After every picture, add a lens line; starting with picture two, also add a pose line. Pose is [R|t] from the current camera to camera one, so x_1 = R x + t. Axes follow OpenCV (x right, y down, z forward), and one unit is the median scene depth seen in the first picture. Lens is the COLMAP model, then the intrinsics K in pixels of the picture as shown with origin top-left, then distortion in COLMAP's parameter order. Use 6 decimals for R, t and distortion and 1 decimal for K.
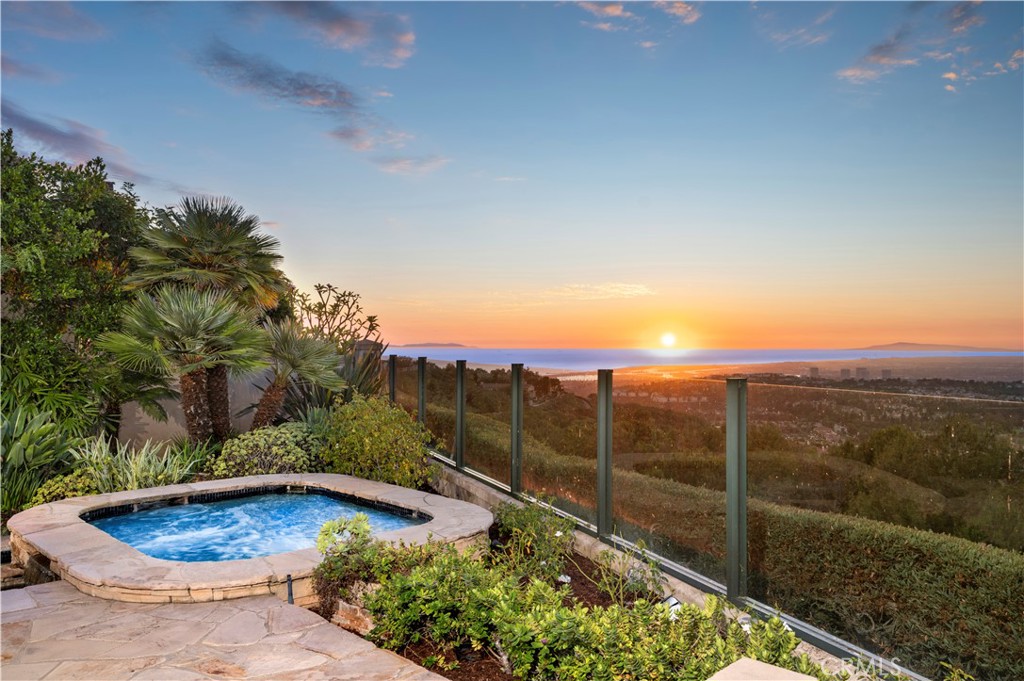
lens RADIAL K [[766.4, 0, 512.0], [0, 766.4, 340.5], [0, 0, 1]] dist [0.000683, -0.000565]
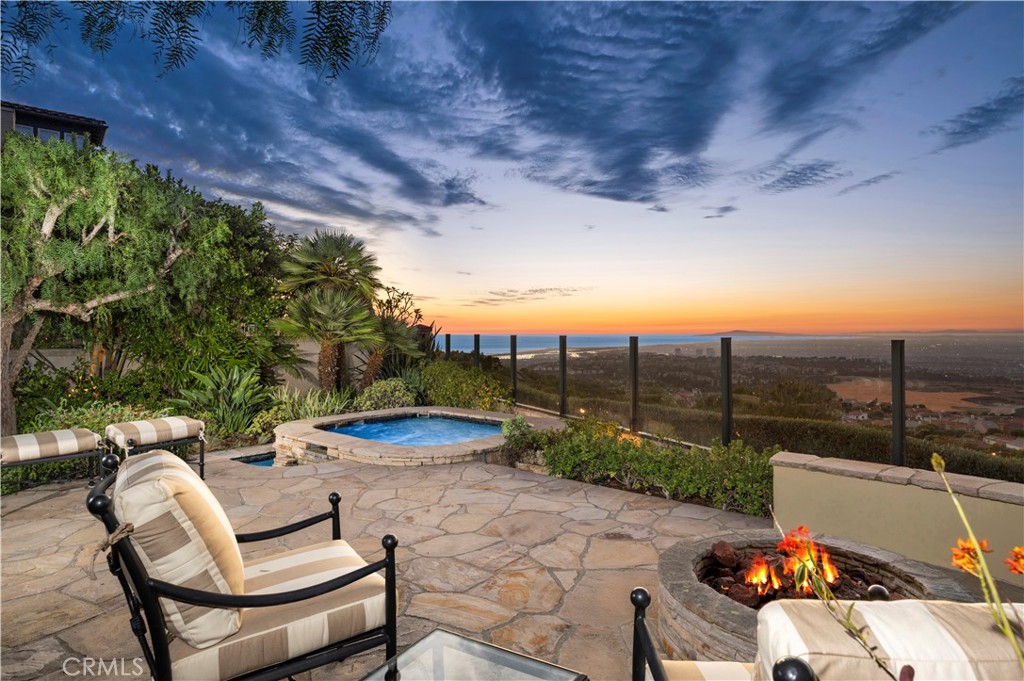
lens RADIAL K [[570.3, 0, 512.0], [0, 570.3, 340.5], [0, 0, 1]] dist [-0.011151, 0.001643]
pose [[0.995292, -0.004731, 0.096801, -0.158413], [0.002956, 0.999825, 0.018464, 0.012603], [-0.096872, -0.018091, 0.995132, -0.142658]]
